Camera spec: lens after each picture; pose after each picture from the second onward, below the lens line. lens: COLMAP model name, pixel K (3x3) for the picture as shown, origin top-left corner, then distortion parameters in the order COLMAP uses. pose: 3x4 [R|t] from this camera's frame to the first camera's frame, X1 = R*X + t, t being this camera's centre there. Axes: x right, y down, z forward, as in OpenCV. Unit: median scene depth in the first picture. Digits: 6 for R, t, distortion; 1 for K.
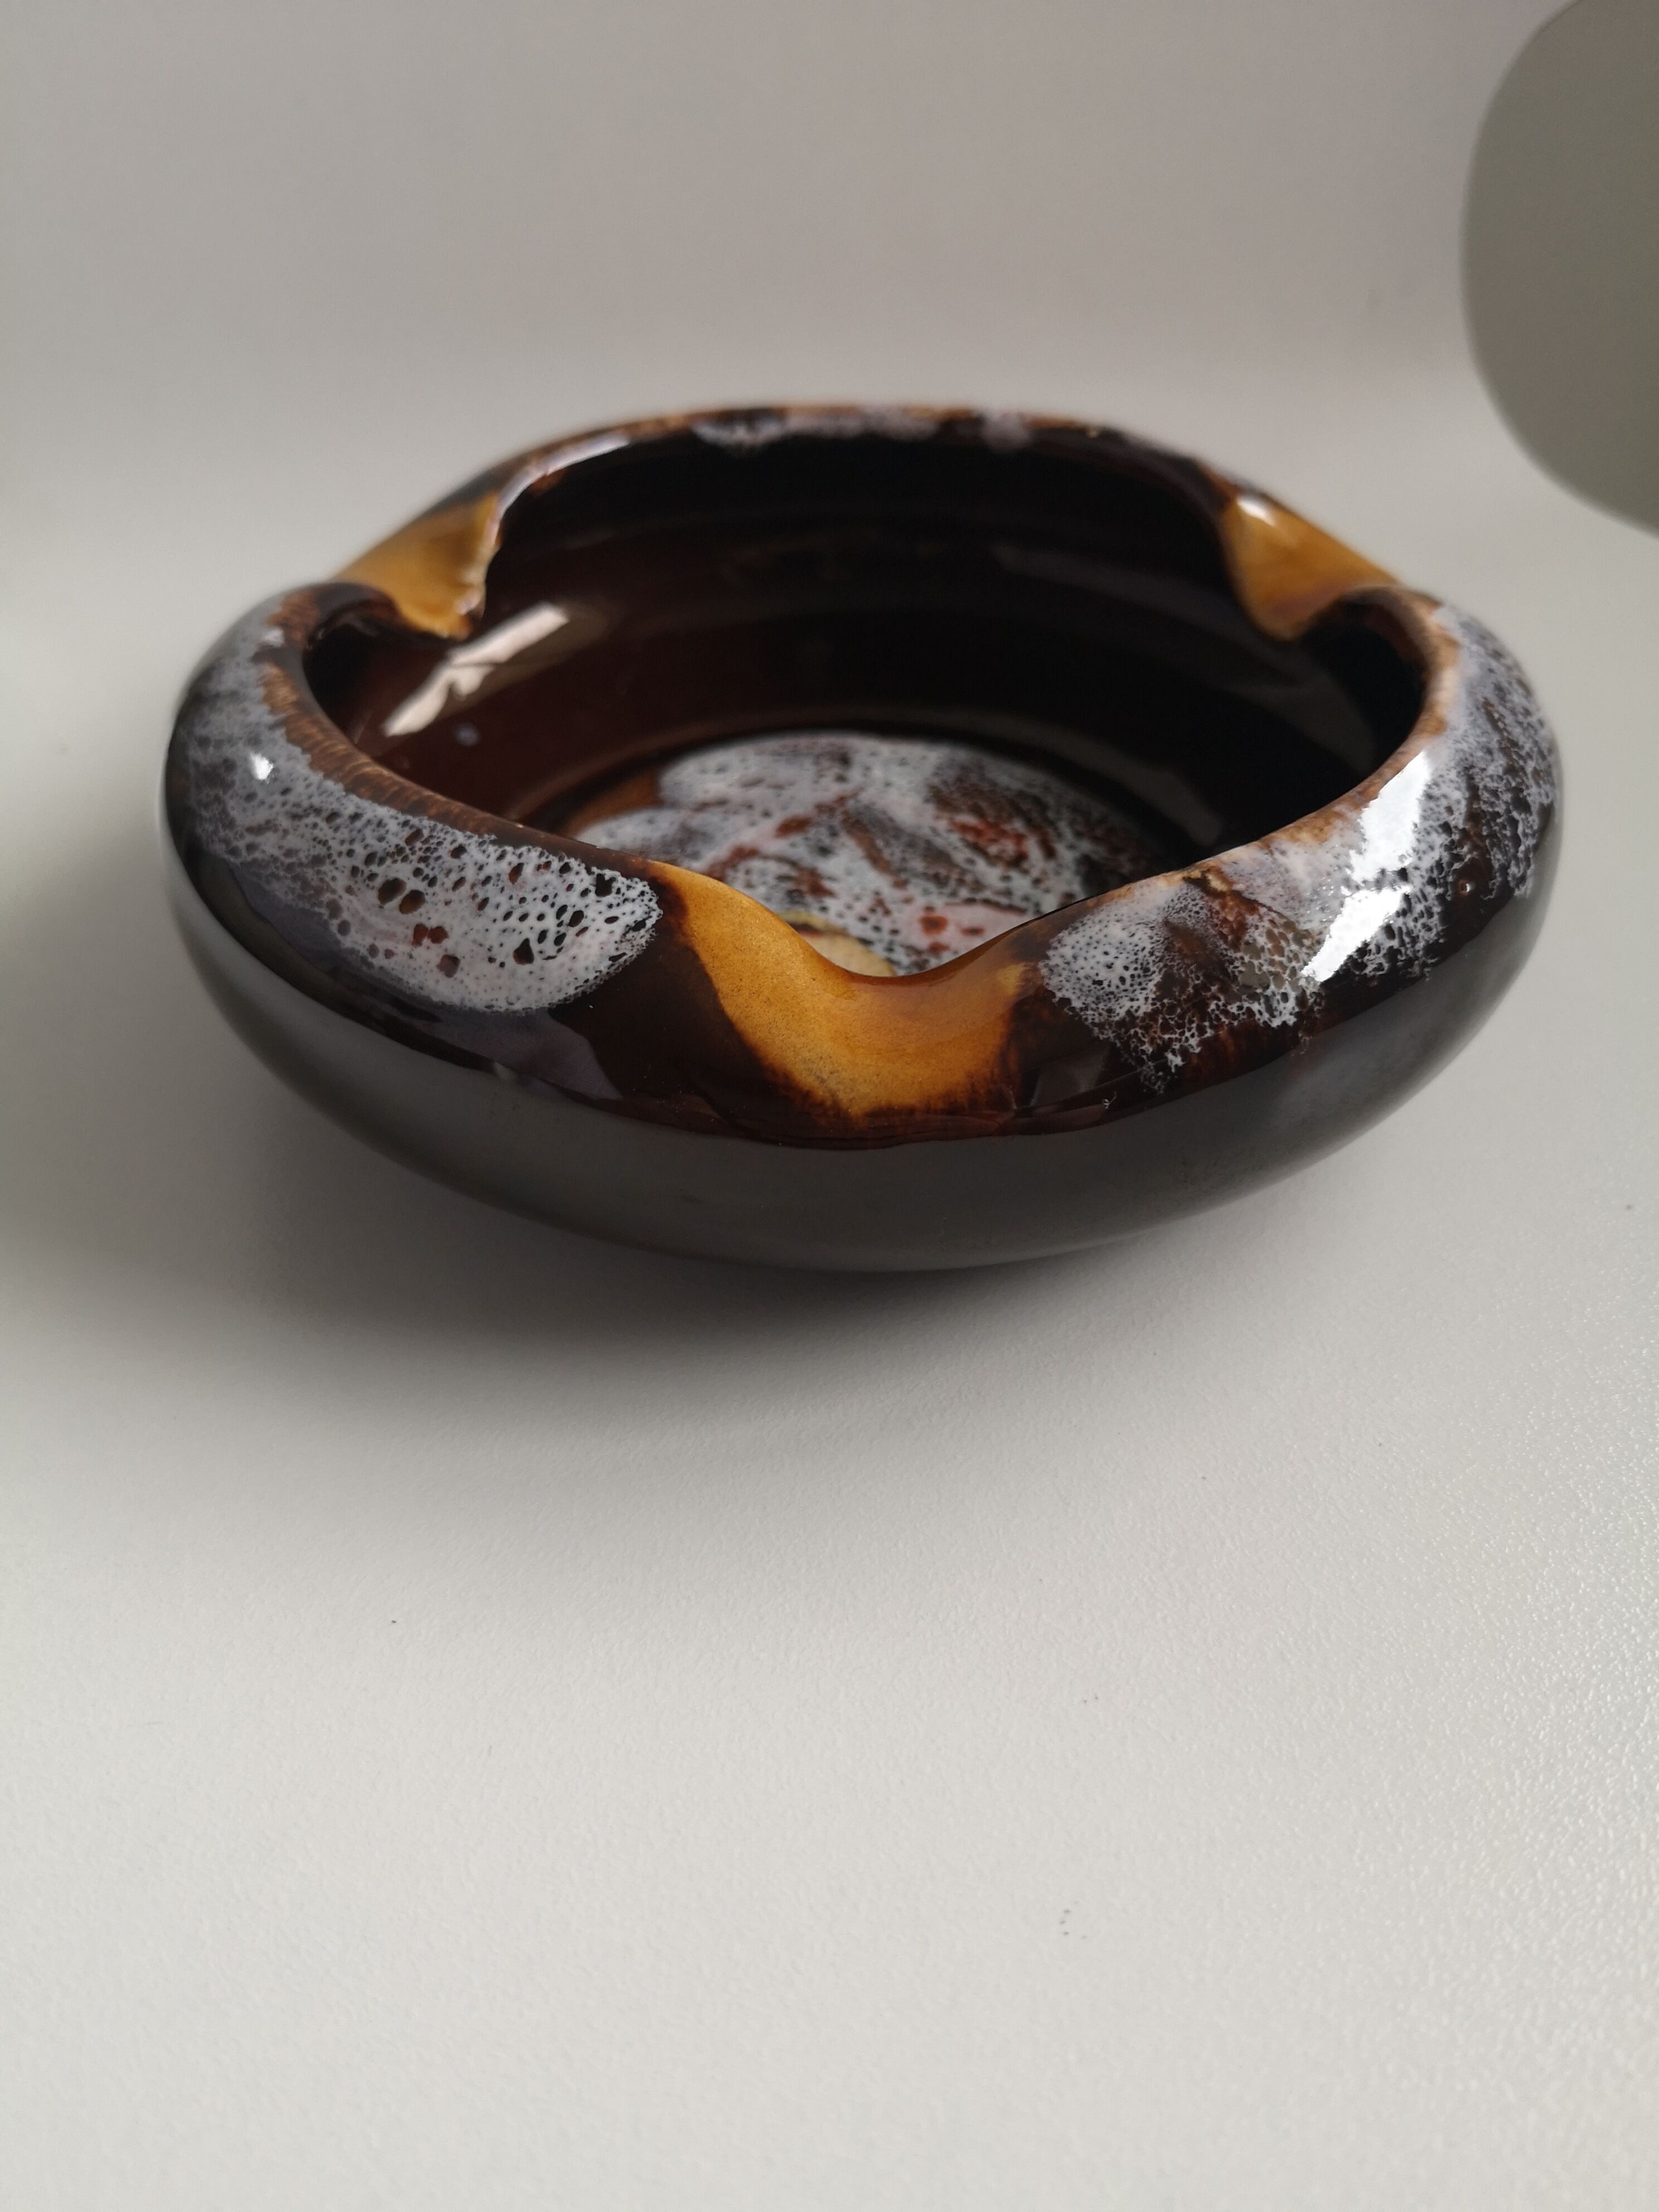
lens RADIAL K [[1805.4, 0, 835.5], [0, 1805.4, 1106.7], [0, 0, 1]] dist [0.038587, -0.021467]
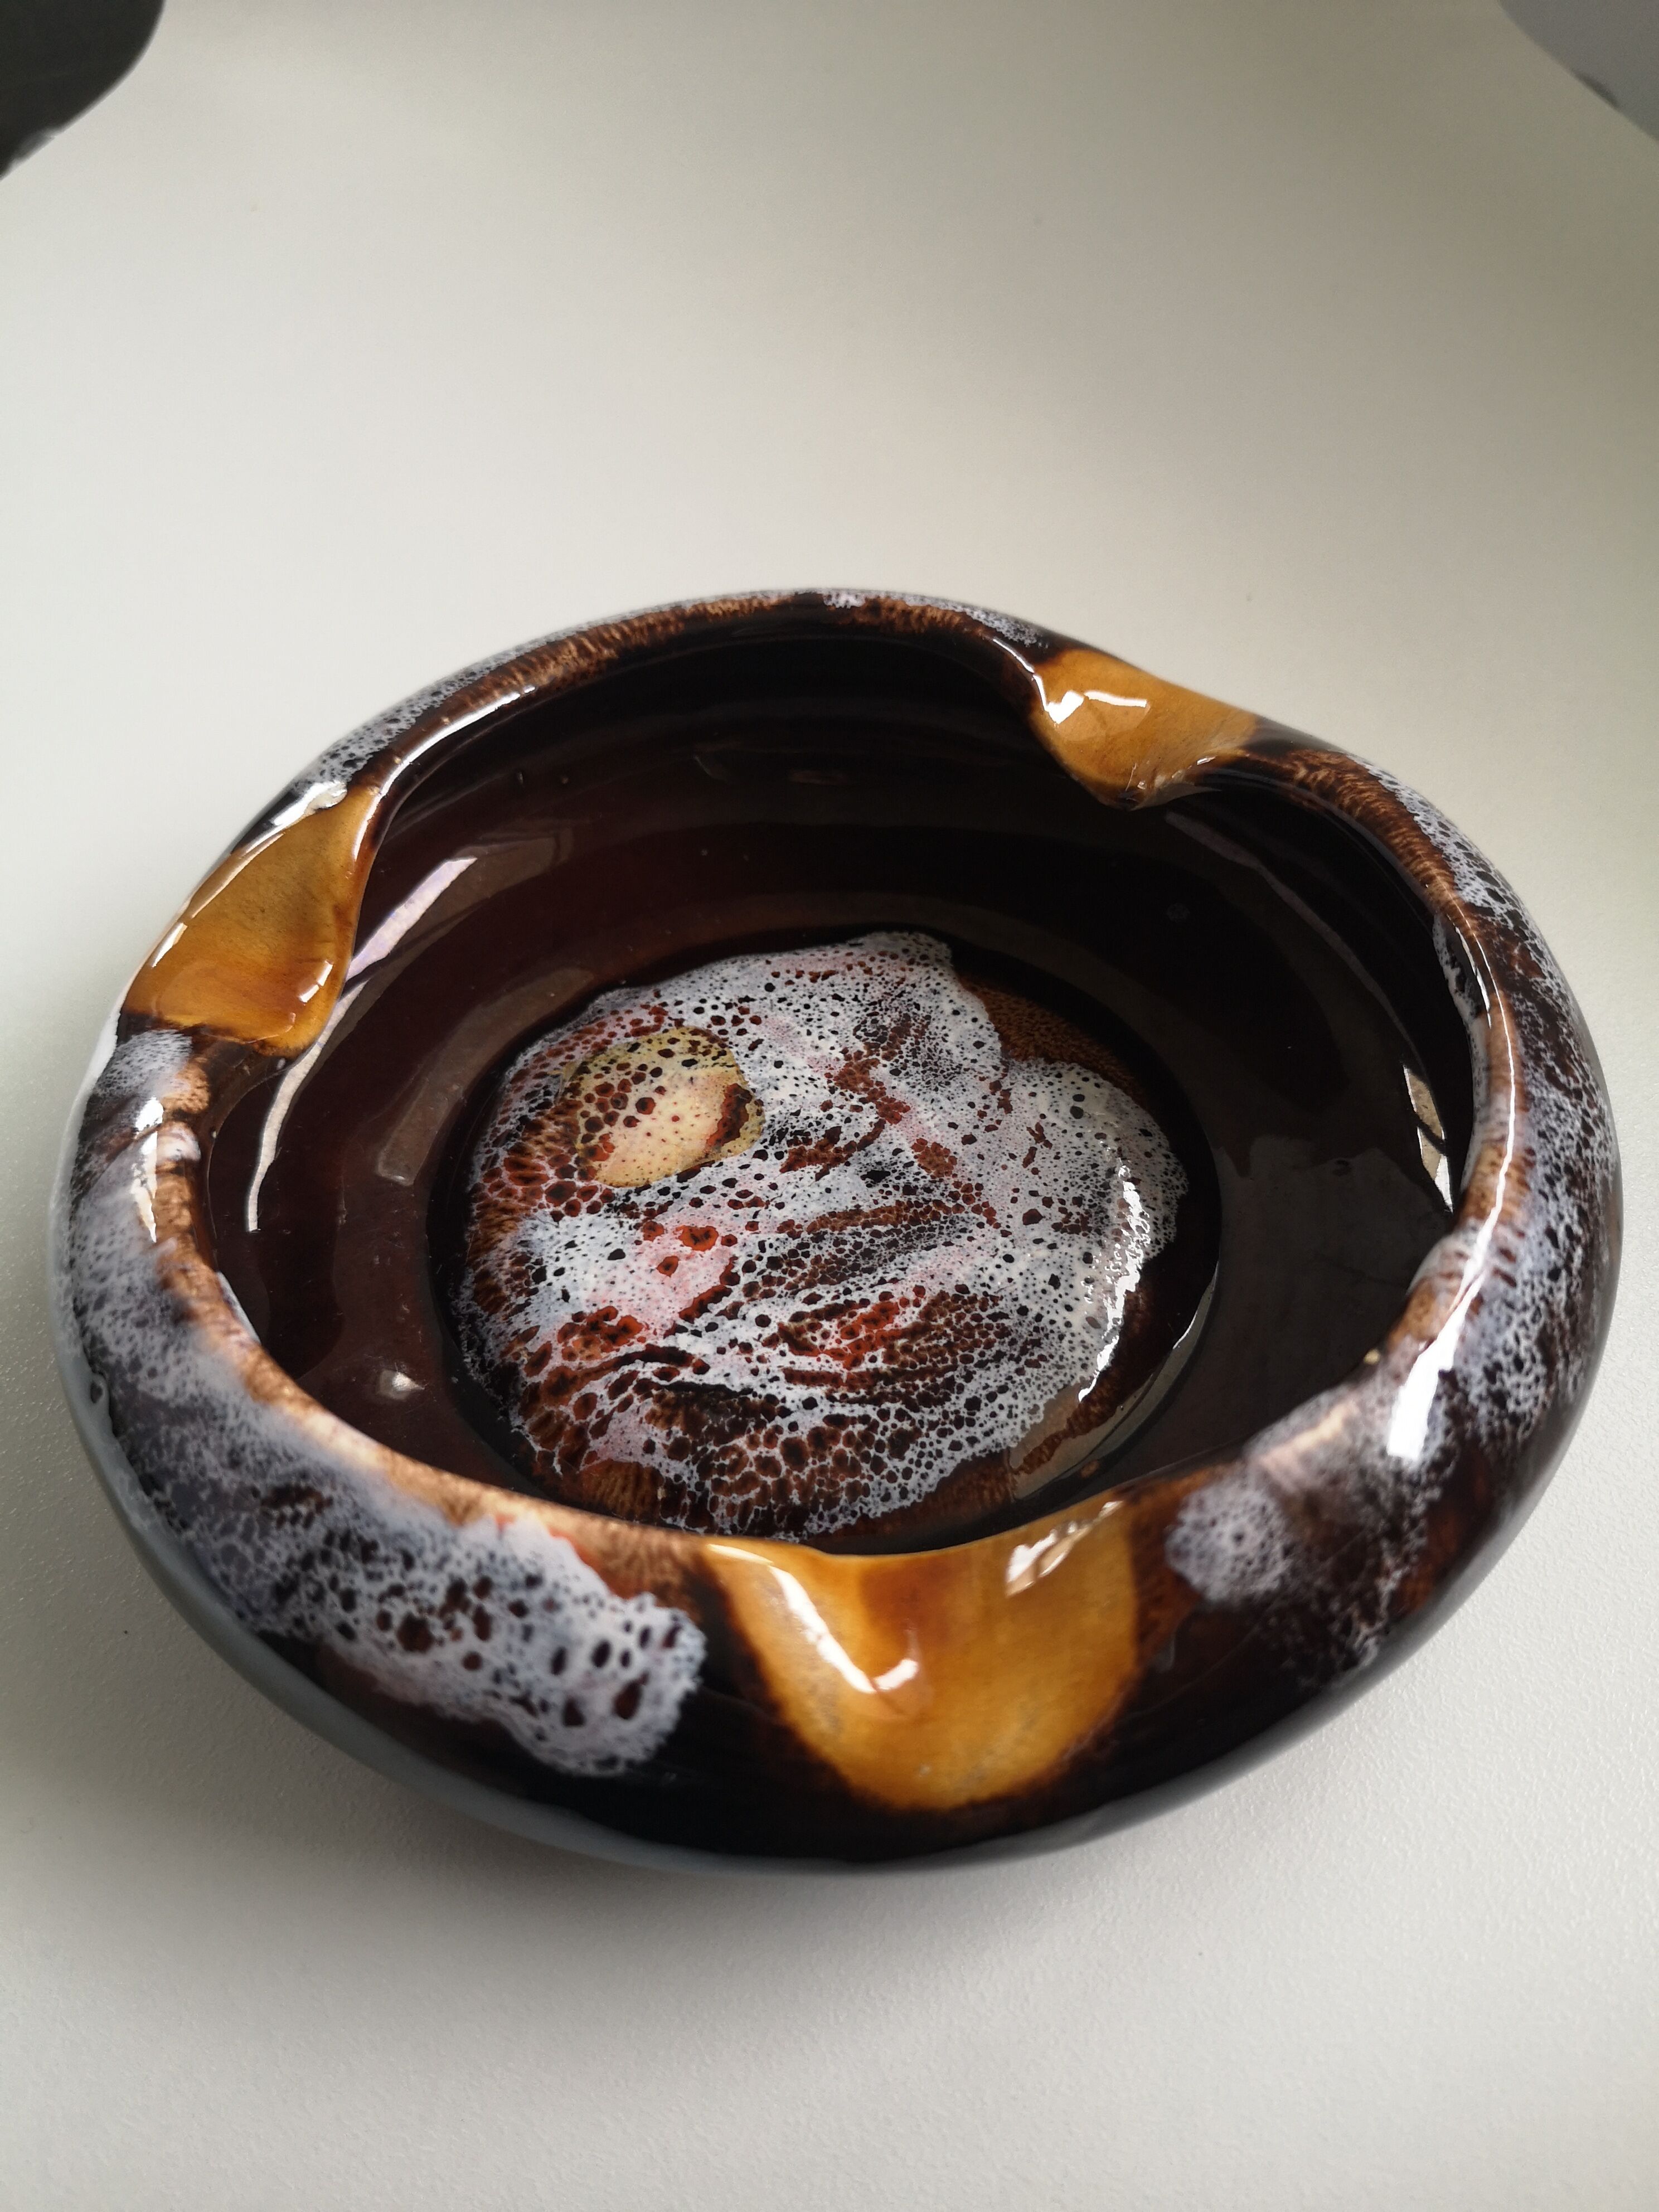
lens RADIAL K [[1805.4, 0, 846.3], [0, 1805.4, 1092.1], [0, 0, 1]] dist [0.038587, -0.021467]
pose [[-0.227404, 0.744413, -0.627803, 0.557751], [-0.592980, 0.405530, 0.695644, -0.812671], [0.772439, 0.530467, 0.349203, 0.672971]]
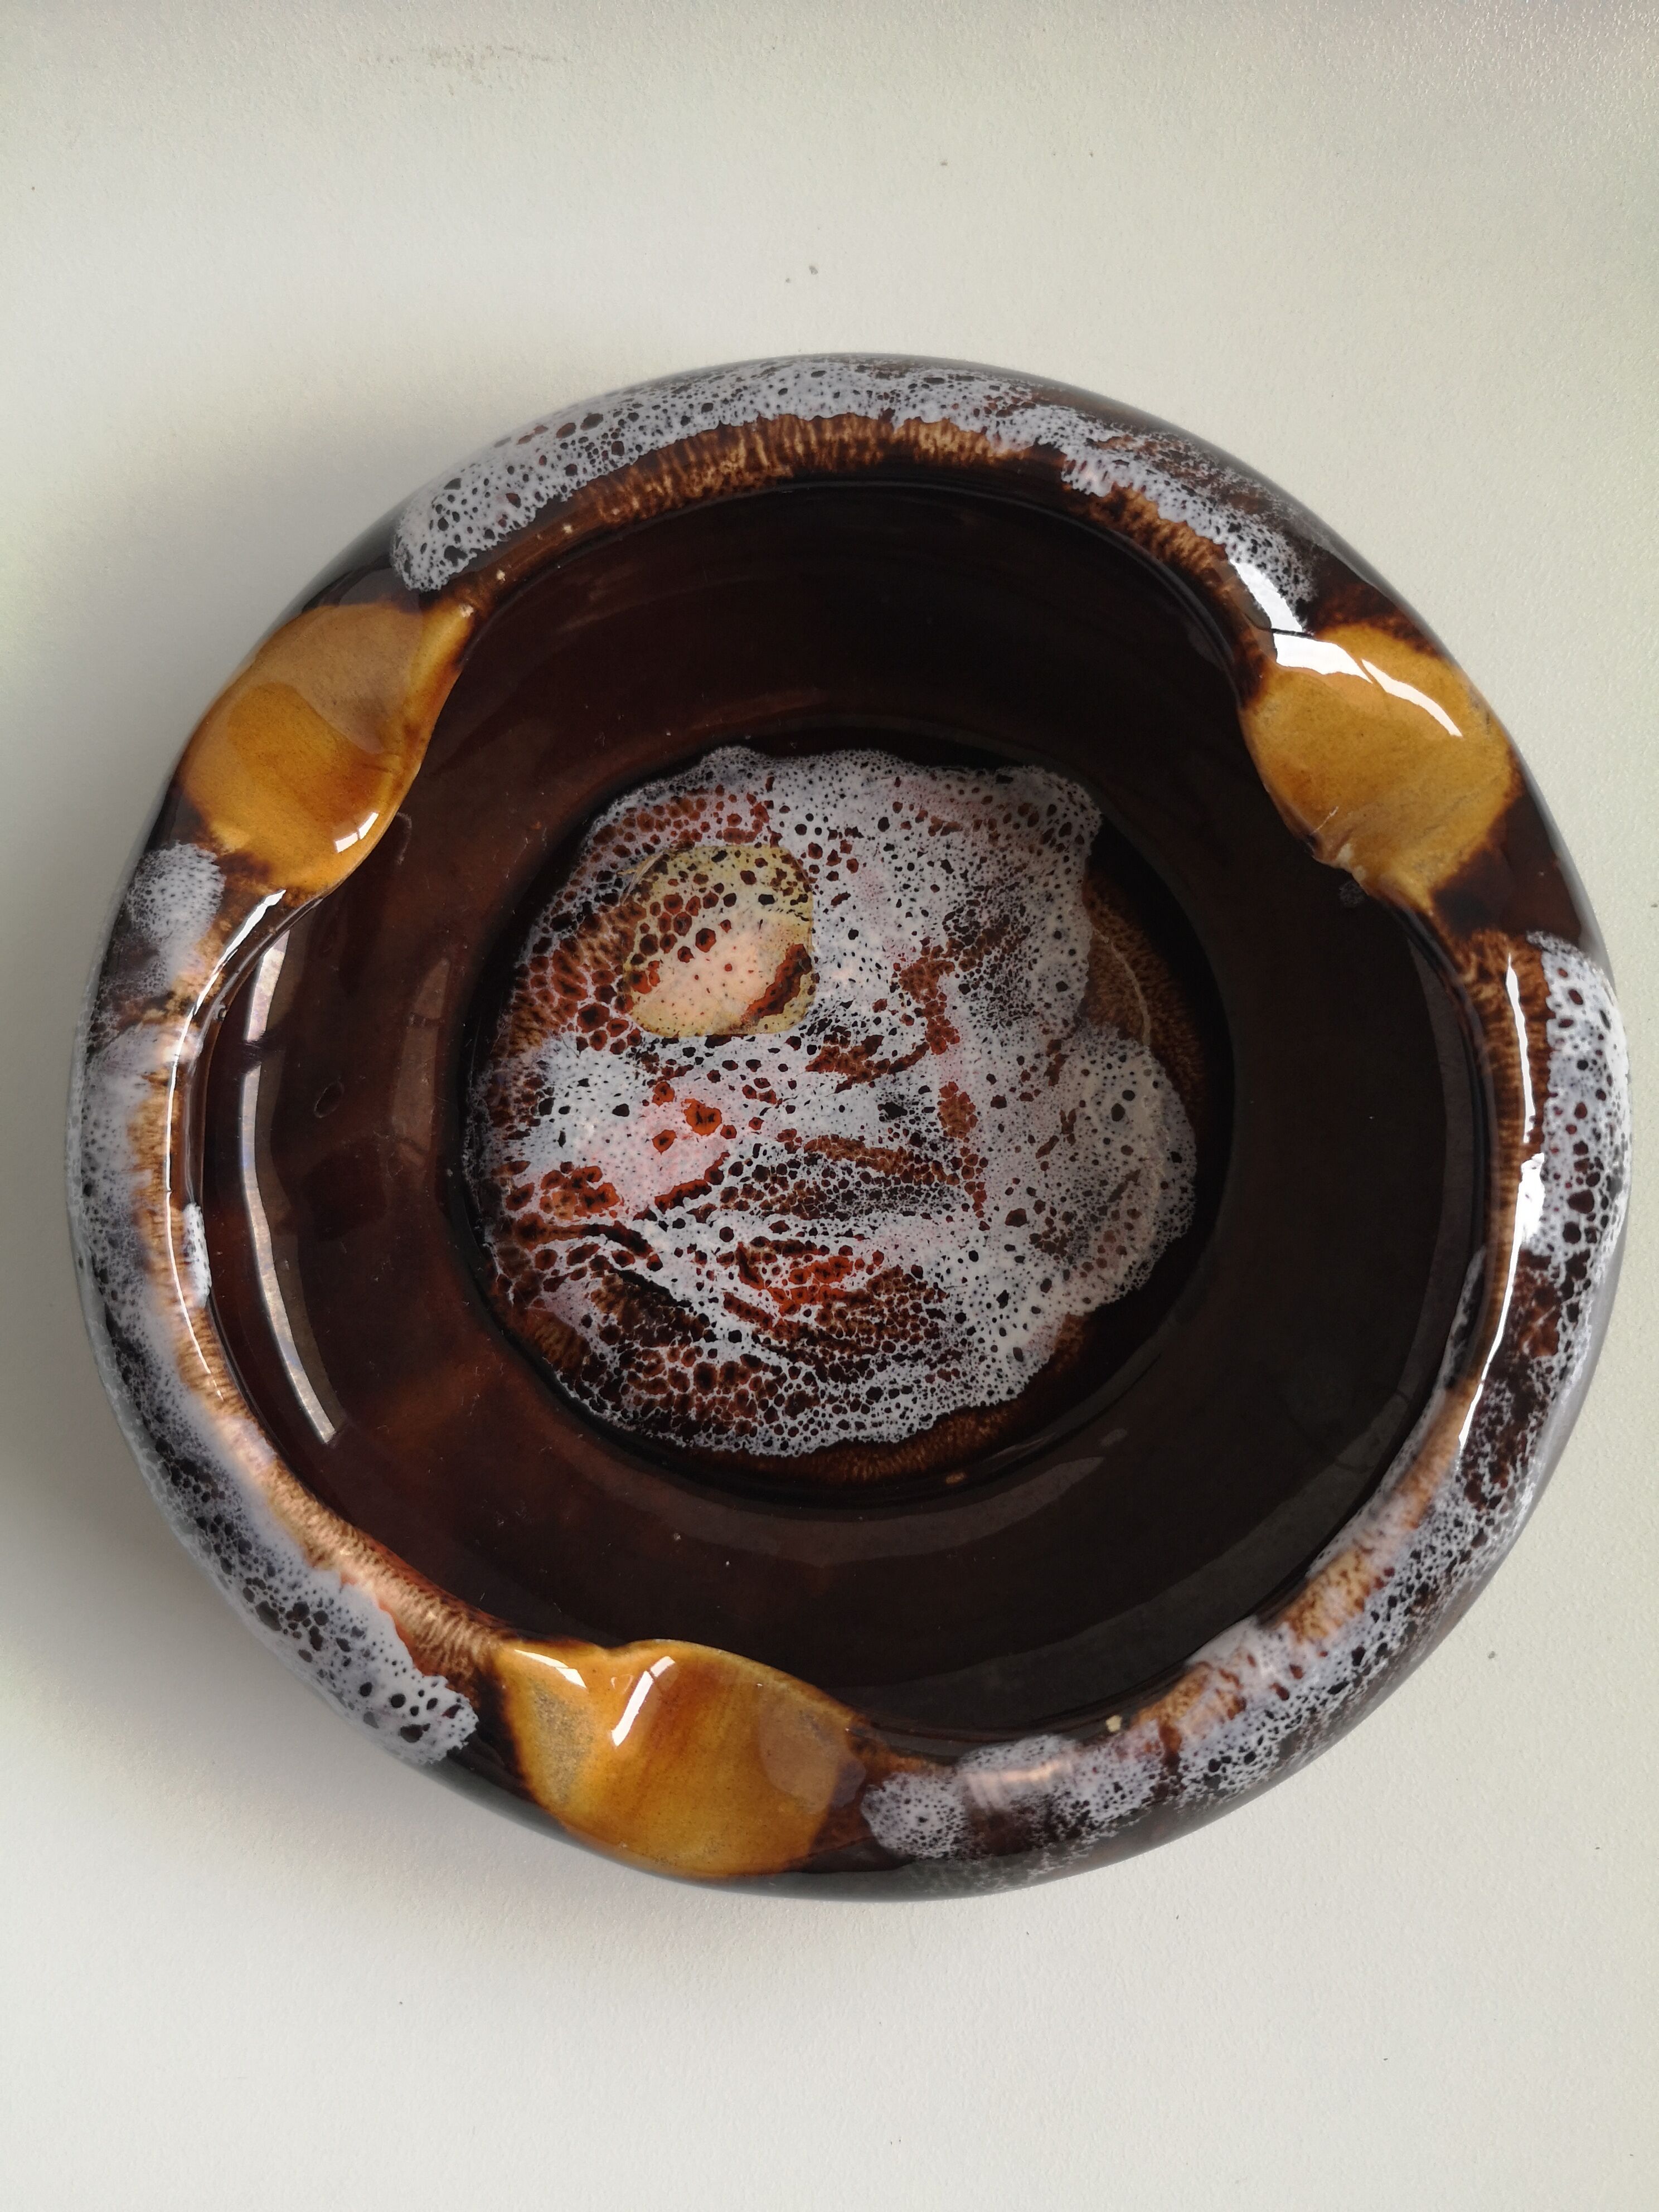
lens RADIAL K [[1805.4, 0, 844.0], [0, 1805.4, 1102.2], [0, 0, 1]] dist [0.038587, -0.021467]
pose [[-0.567650, 0.821825, -0.048749, 0.050215], [-0.475621, -0.279036, 0.834220, -0.913832], [0.671980, 0.496732, 0.549272, 0.505397]]
